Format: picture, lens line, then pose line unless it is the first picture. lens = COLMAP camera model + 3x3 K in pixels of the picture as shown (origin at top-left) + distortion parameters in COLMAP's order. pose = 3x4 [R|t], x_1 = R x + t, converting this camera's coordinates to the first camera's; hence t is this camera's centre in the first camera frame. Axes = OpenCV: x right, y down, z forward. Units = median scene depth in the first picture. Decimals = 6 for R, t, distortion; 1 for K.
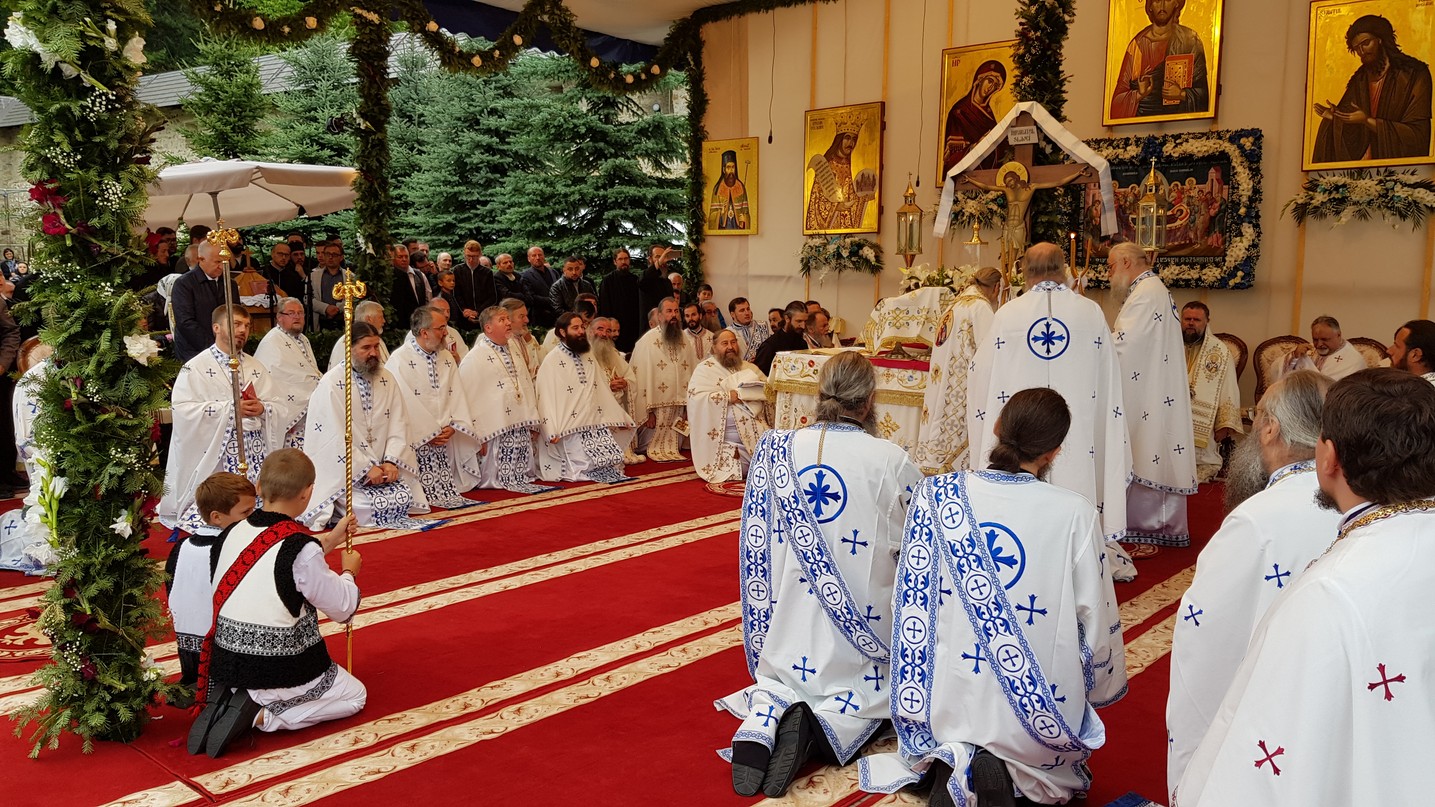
lens RADIAL K [[1115.4, 0, 717.7], [0, 1115.4, 412.9], [0, 0, 1]] dist [0.047802, -0.093286]
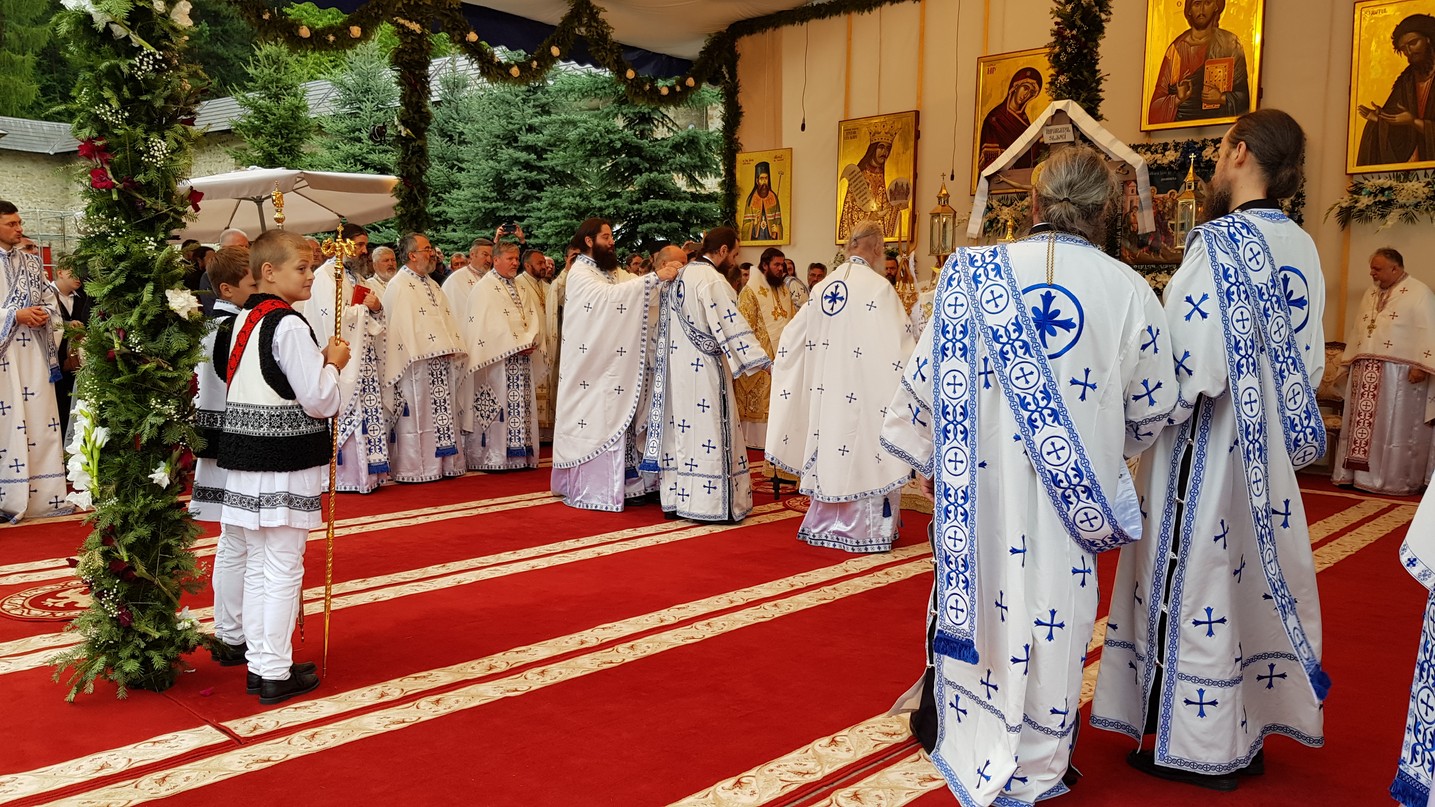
lens RADIAL K [[1115.4, 0, 697.4], [0, 1115.4, 413.0], [0, 0, 1]] dist [0.047802, -0.093286]
pose [[0.998796, 0.009458, -0.048145, 0.002973], [-0.010664, 0.999634, -0.024860, 0.024163], [0.047892, 0.025344, 0.998531, -0.000354]]
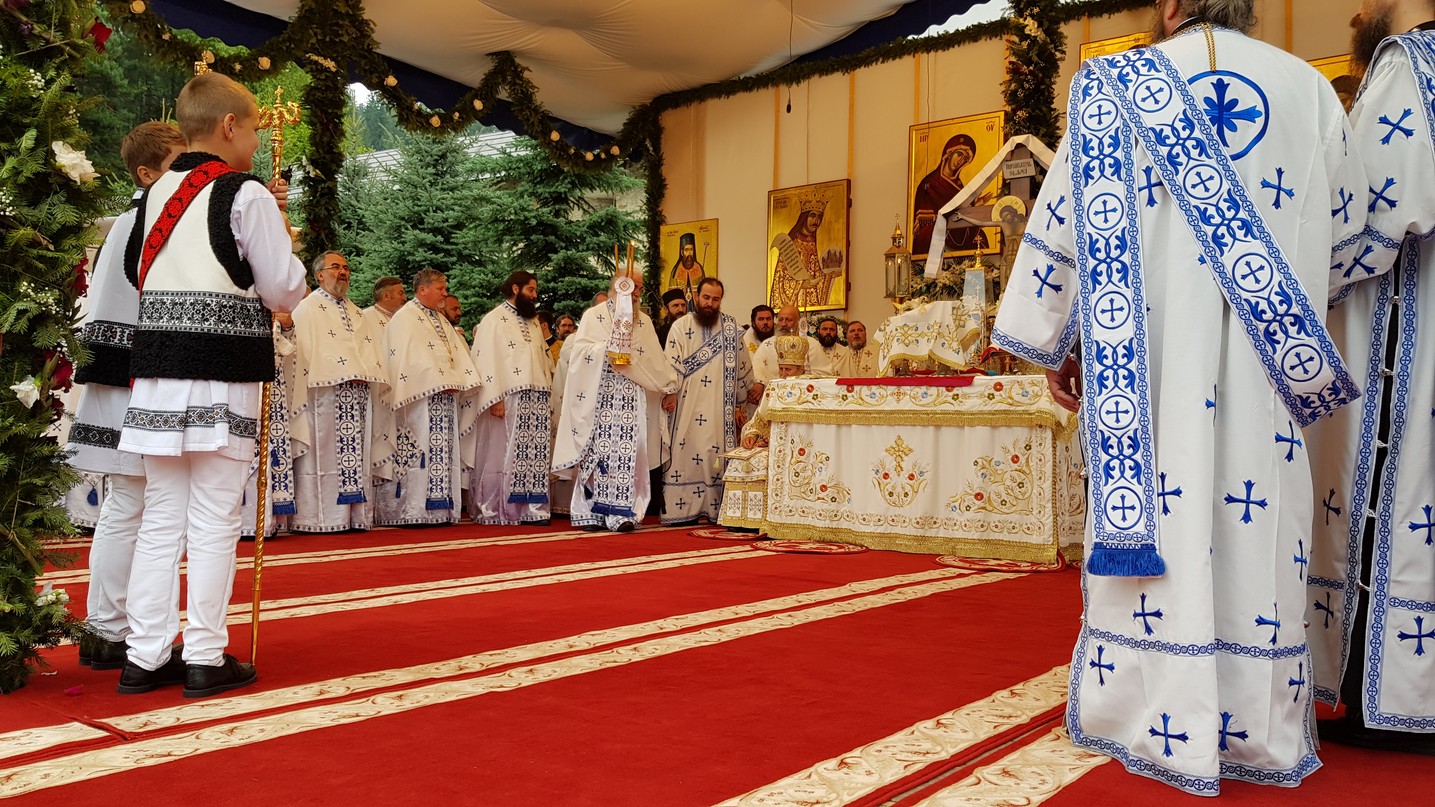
lens RADIAL K [[1115.4, 0, 711.8], [0, 1115.4, 402.1], [0, 0, 1]] dist [0.047802, -0.093286]
pose [[0.997859, 0.011062, 0.064459, -0.044860], [-0.001215, 0.988558, -0.150837, 0.084858], [-0.065390, 0.150436, 0.986455, 0.085580]]
